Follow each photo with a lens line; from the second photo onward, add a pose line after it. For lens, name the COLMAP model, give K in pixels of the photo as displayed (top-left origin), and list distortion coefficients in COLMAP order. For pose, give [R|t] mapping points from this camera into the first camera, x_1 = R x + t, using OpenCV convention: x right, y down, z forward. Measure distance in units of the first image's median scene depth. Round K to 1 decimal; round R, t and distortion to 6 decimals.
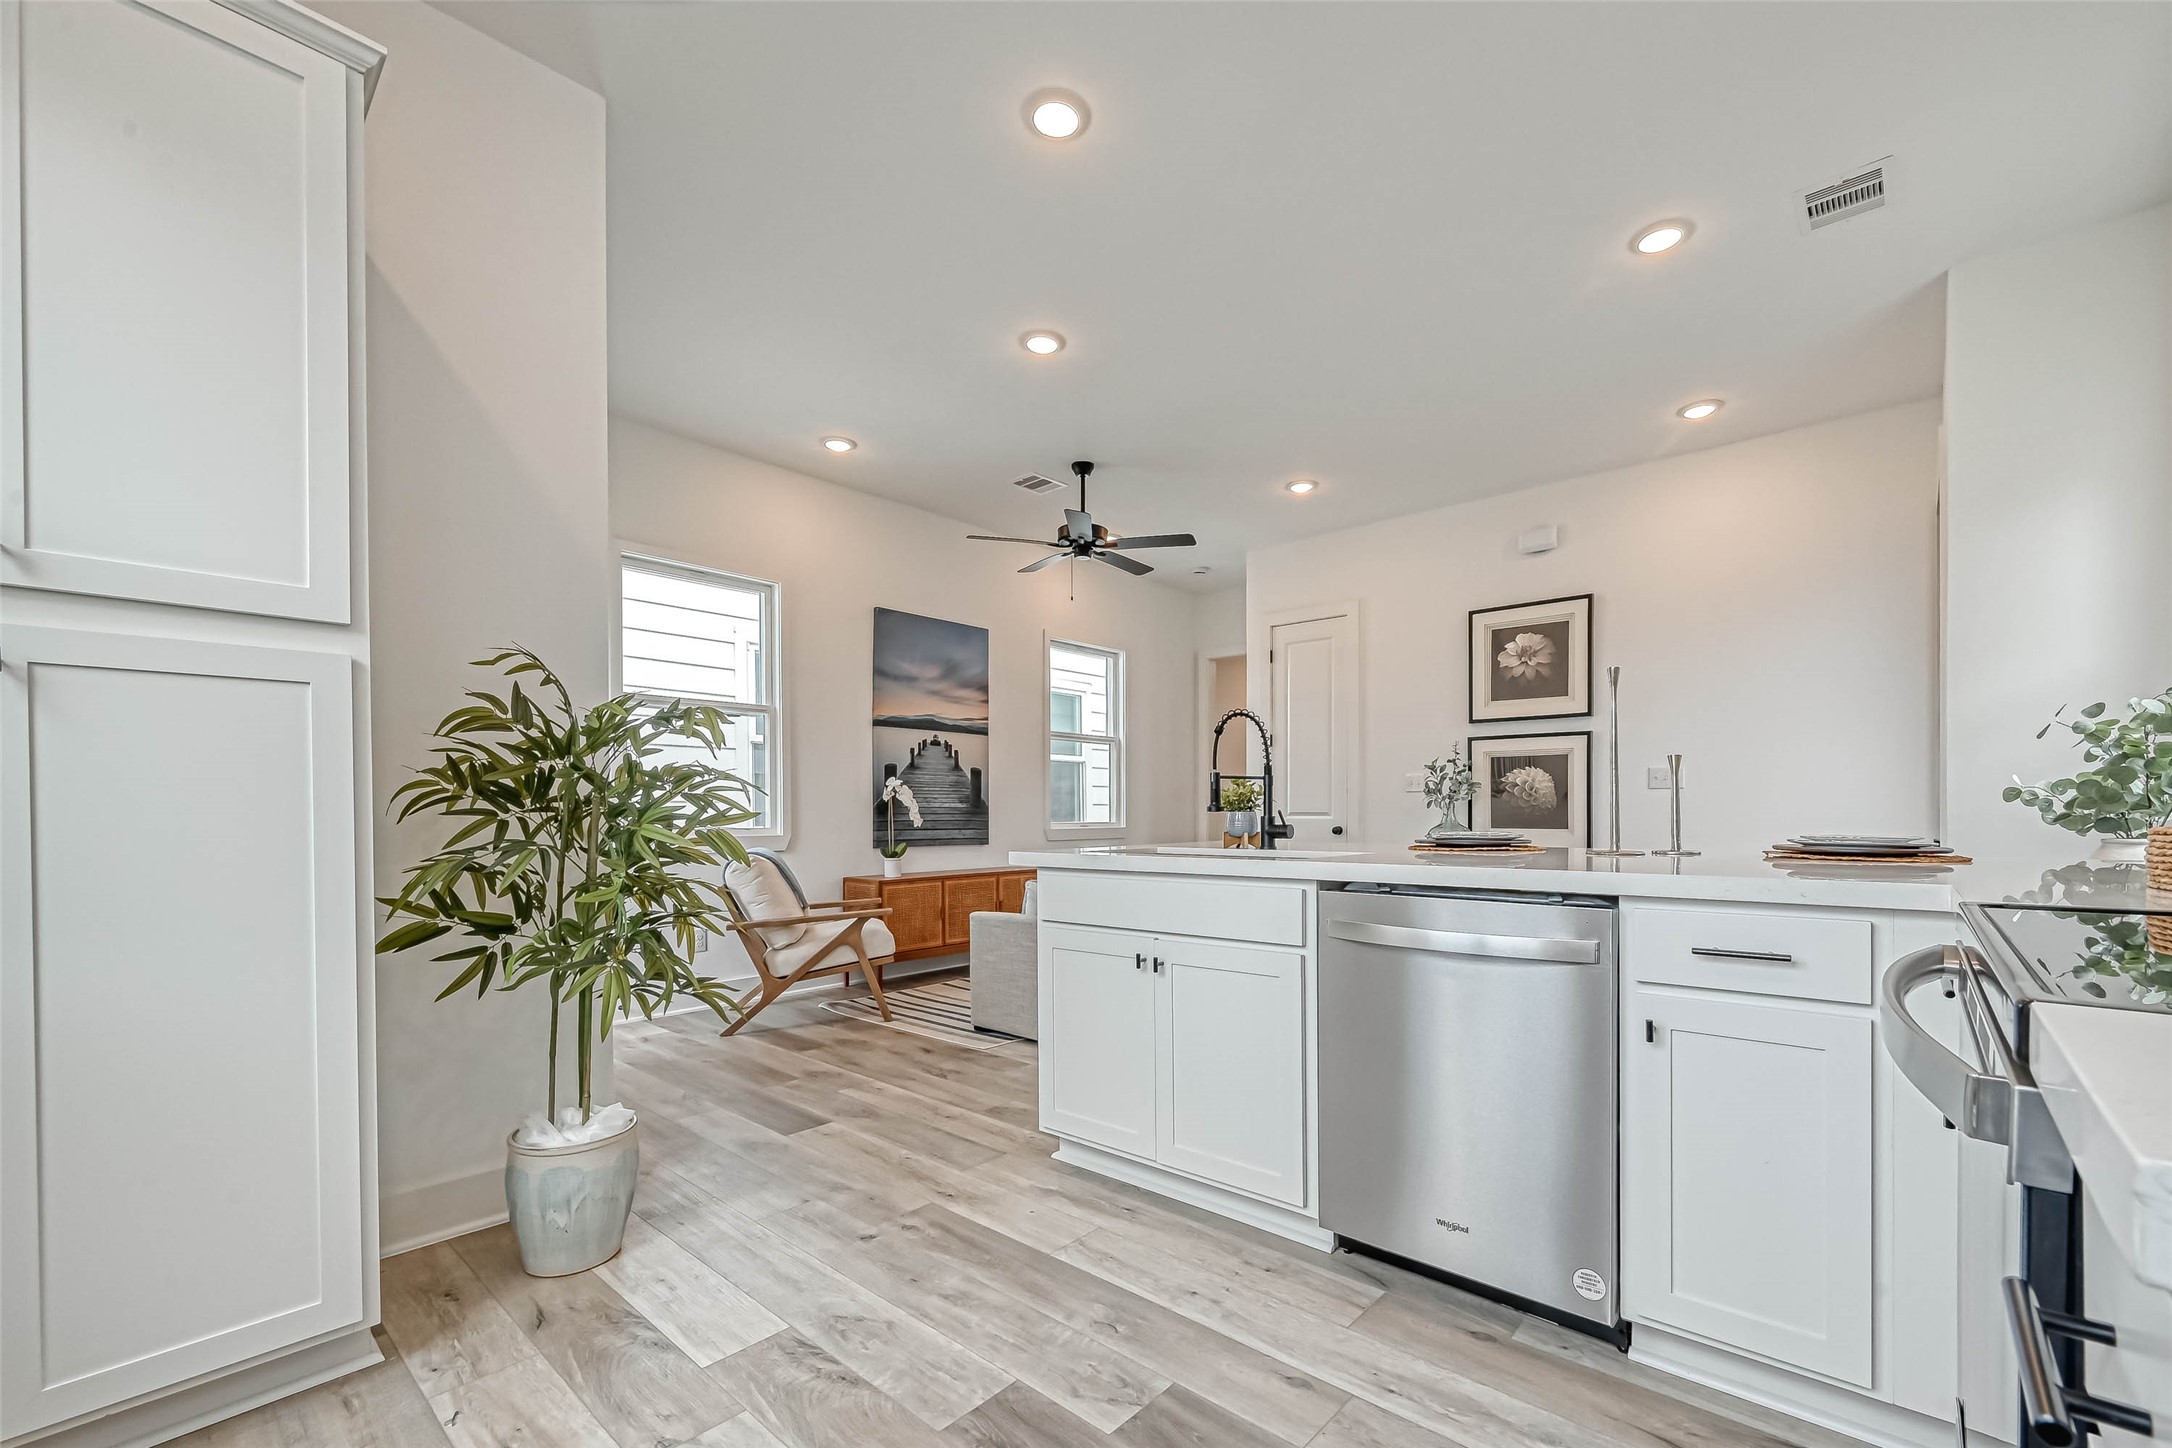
lens RADIAL K [[888.1, 0, 1107.8], [0, 888.1, 821.7], [0, 0, 1]] dist [0.001486, -0.001557]
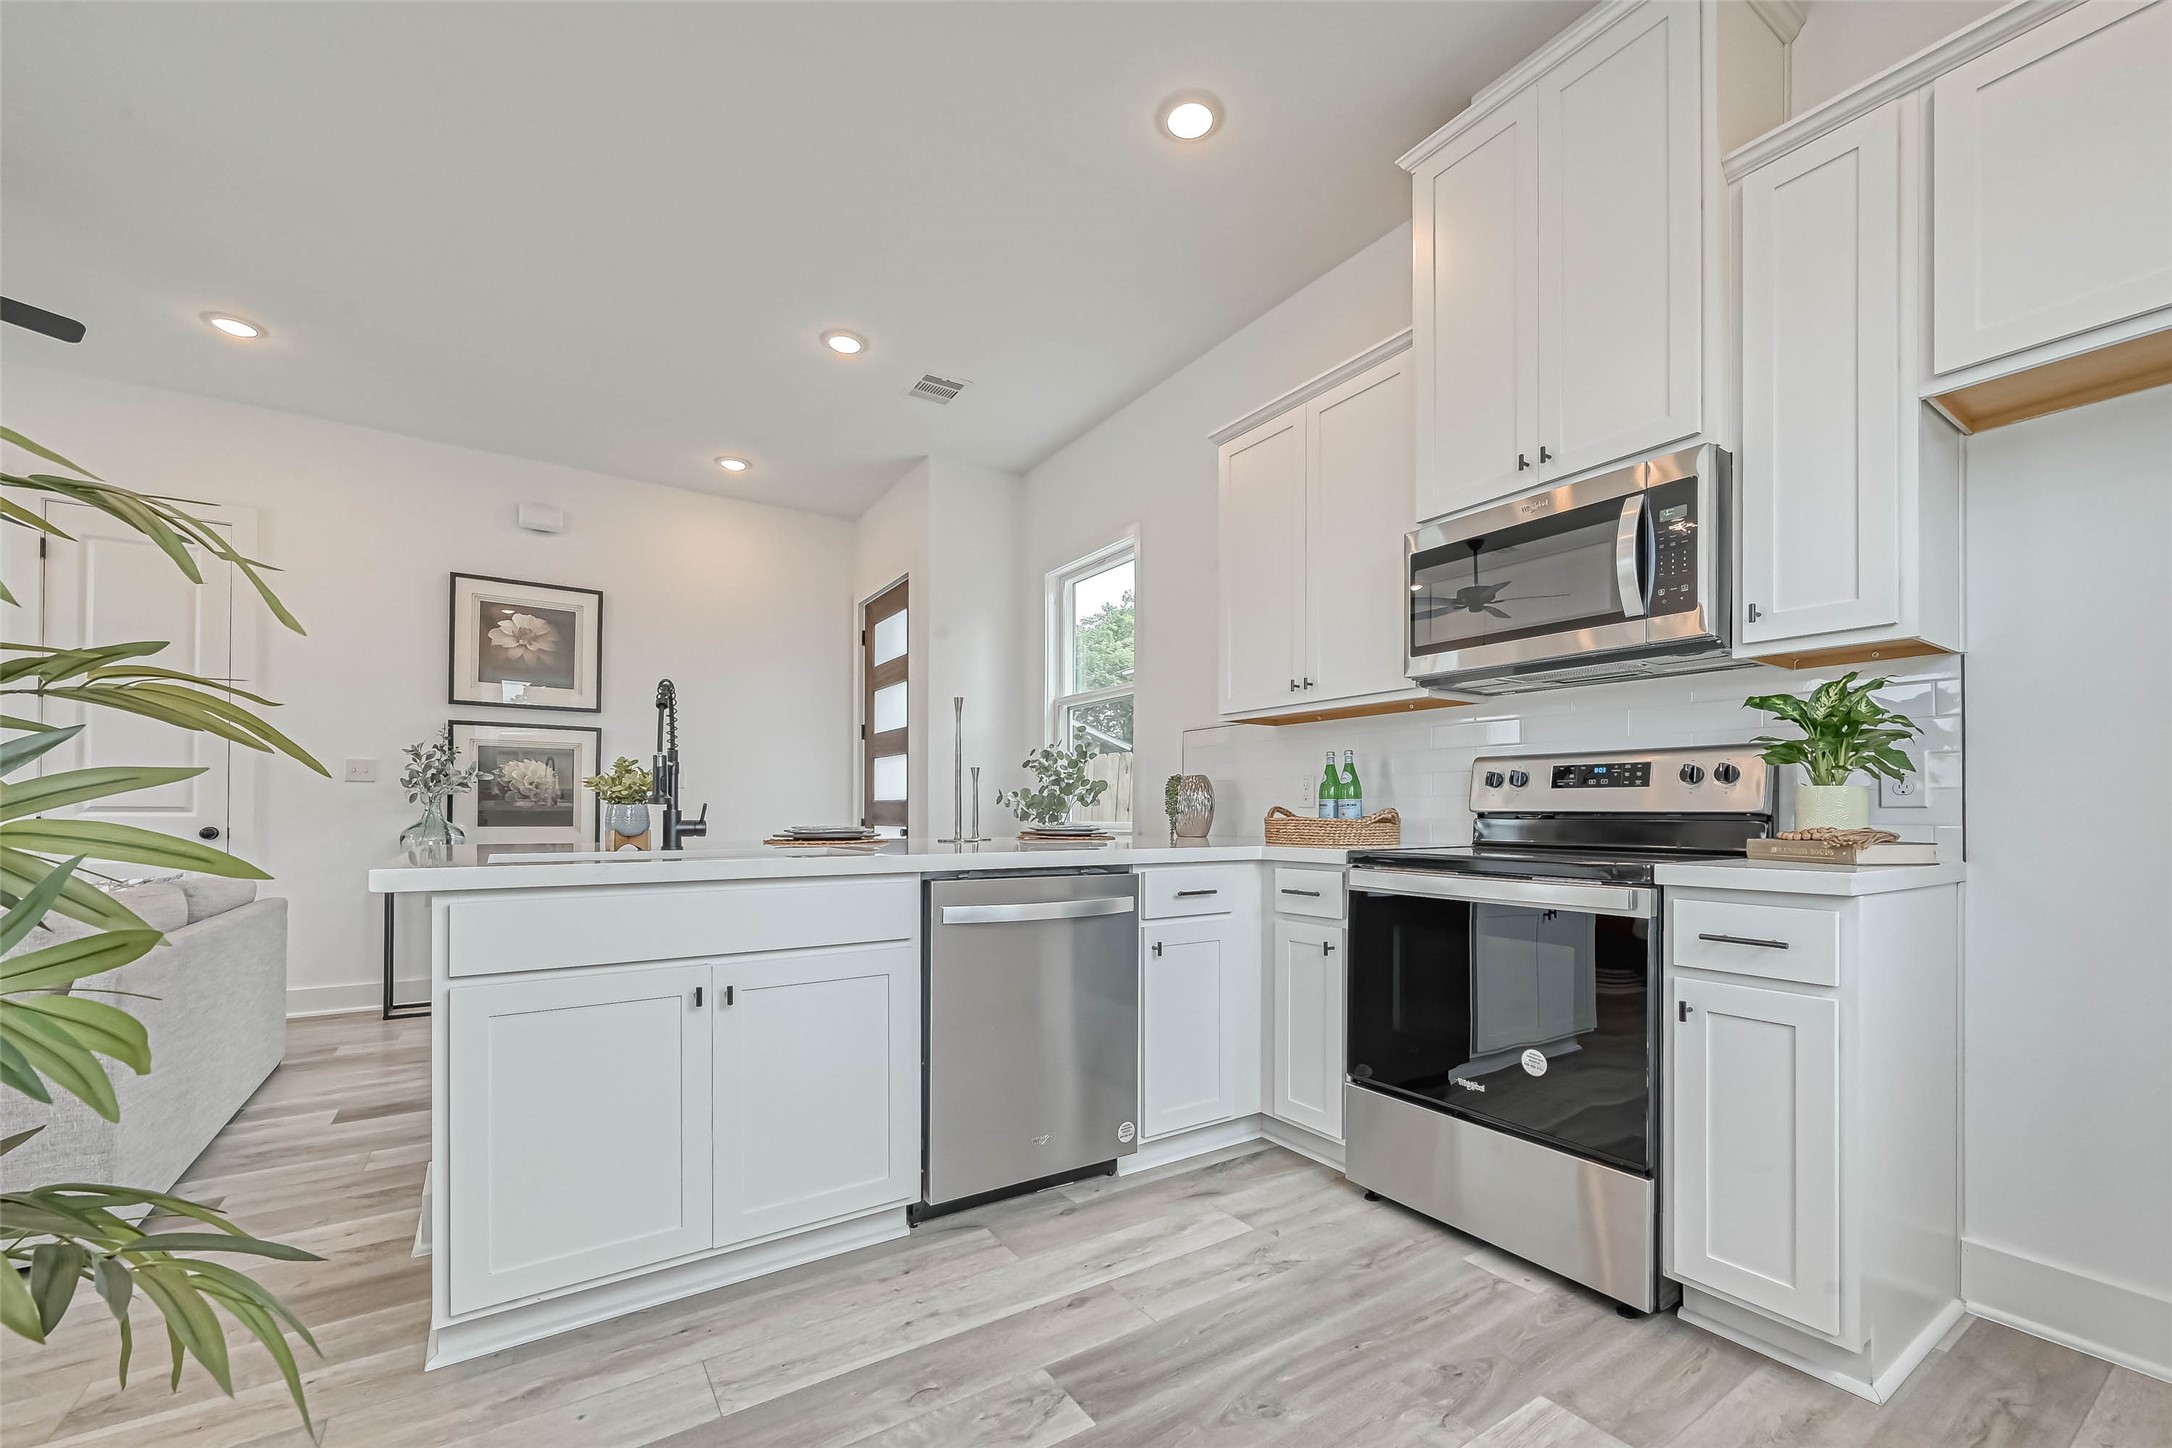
lens RADIAL K [[888.1, 0, 1089.2], [0, 888.1, 806.9], [0, 0, 1]] dist [0.001486, -0.001557]
pose [[0.261984, 0.009601, 0.965024, -0.264281], [0.005563, 0.999919, -0.011458, 0.001023], [-0.965056, 0.008370, 0.261909, 0.199905]]
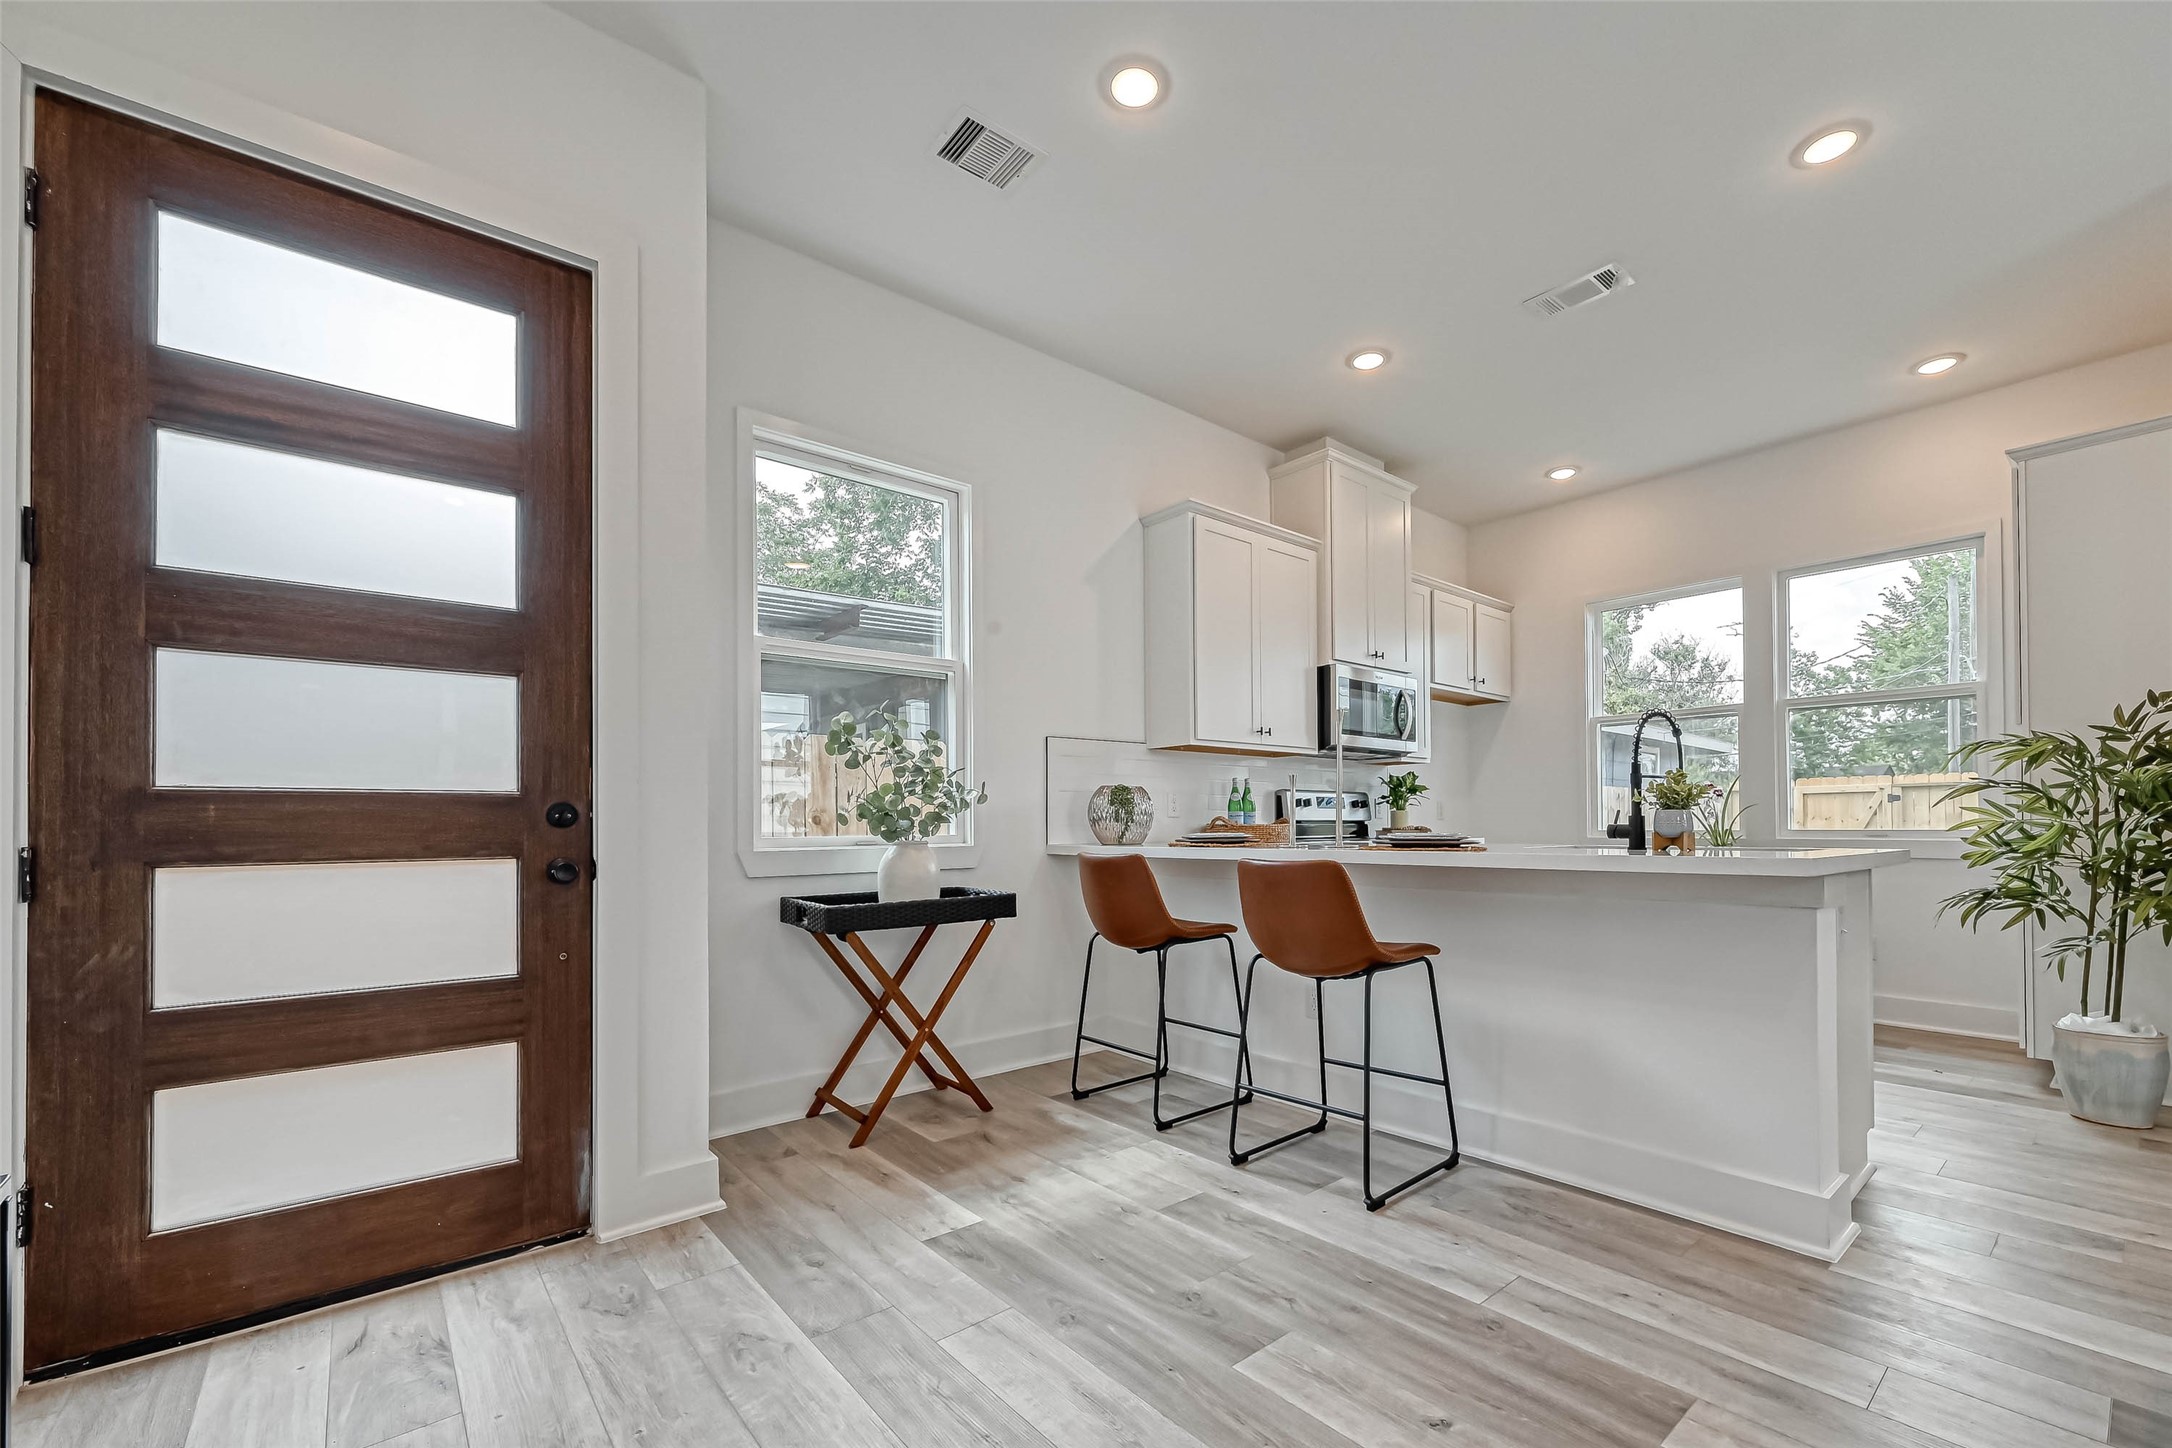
lens RADIAL K [[888.1, 0, 1136.3], [0, 888.1, 816.7], [0, 0, 1]] dist [0.001486, -0.001557]
pose [[-0.992063, 0.011915, 0.125178, 0.322385], [0.011898, 0.999929, -0.000886, -0.005151], [-0.125180, 0.000610, -0.992134, 1.024686]]
